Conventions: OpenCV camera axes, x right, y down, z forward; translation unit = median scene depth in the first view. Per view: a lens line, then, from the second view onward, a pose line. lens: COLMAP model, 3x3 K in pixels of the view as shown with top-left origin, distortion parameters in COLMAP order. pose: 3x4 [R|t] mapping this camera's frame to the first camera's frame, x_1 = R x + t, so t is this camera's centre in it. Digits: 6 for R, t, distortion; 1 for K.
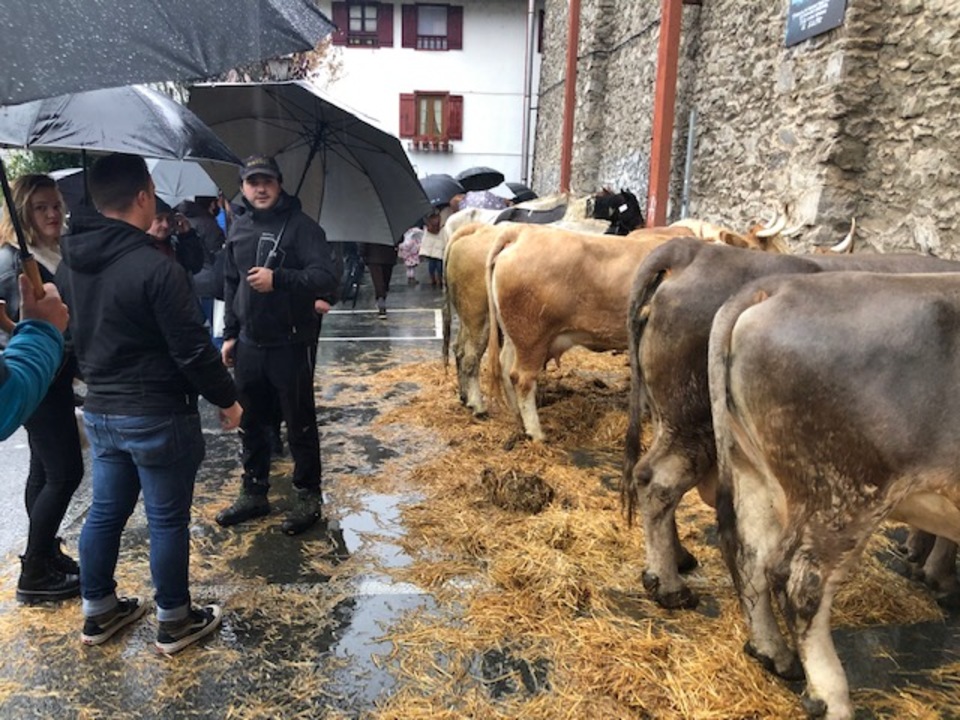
lens RADIAL K [[772.6, 0, 468.9], [0, 772.6, 361.2], [0, 0, 1]] dist [-0.006527, -0.007279]
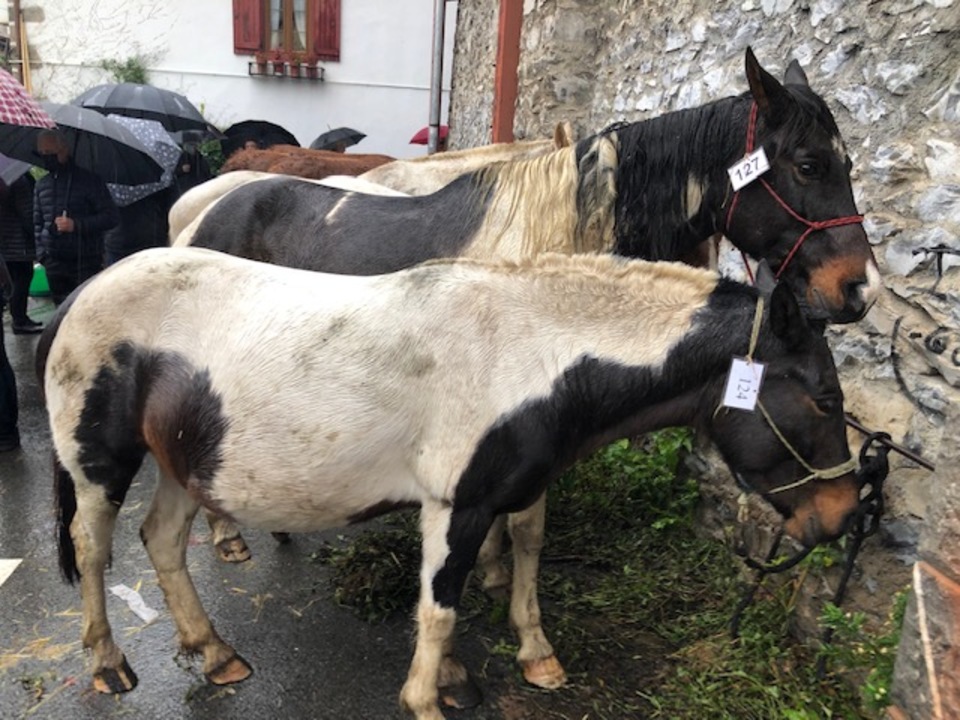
lens RADIAL K [[785.3, 0, 477.0], [0, 785.3, 390.5], [0, 0, 1]] dist [-0.012384, -0.008345]
pose [[0.996096, 0.007361, 0.087974, 0.078320], [-0.013794, 0.997255, 0.072741, -0.122369], [-0.087197, -0.073670, 0.993463, 0.595493]]
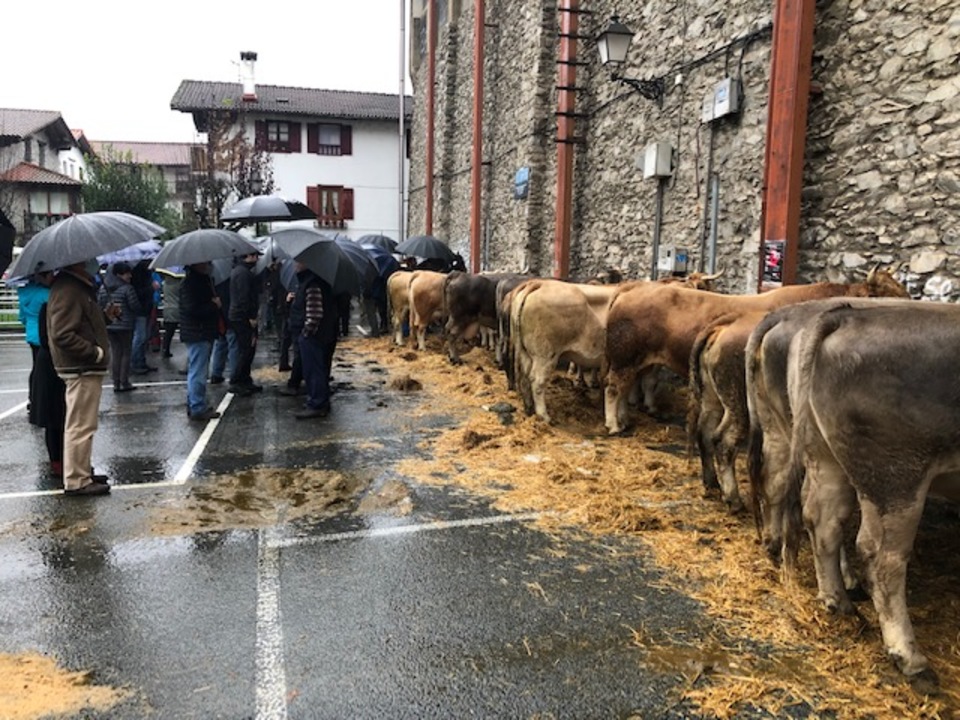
lens RADIAL K [[785.3, 0, 477.0], [0, 785.3, 390.5], [0, 0, 1]] dist [-0.012384, -0.008345]
pose [[0.984456, -0.034813, 0.172147, -0.072709], [0.042477, 0.998254, -0.041034, 0.137718], [-0.170418, 0.047709, 0.984216, -0.654680]]
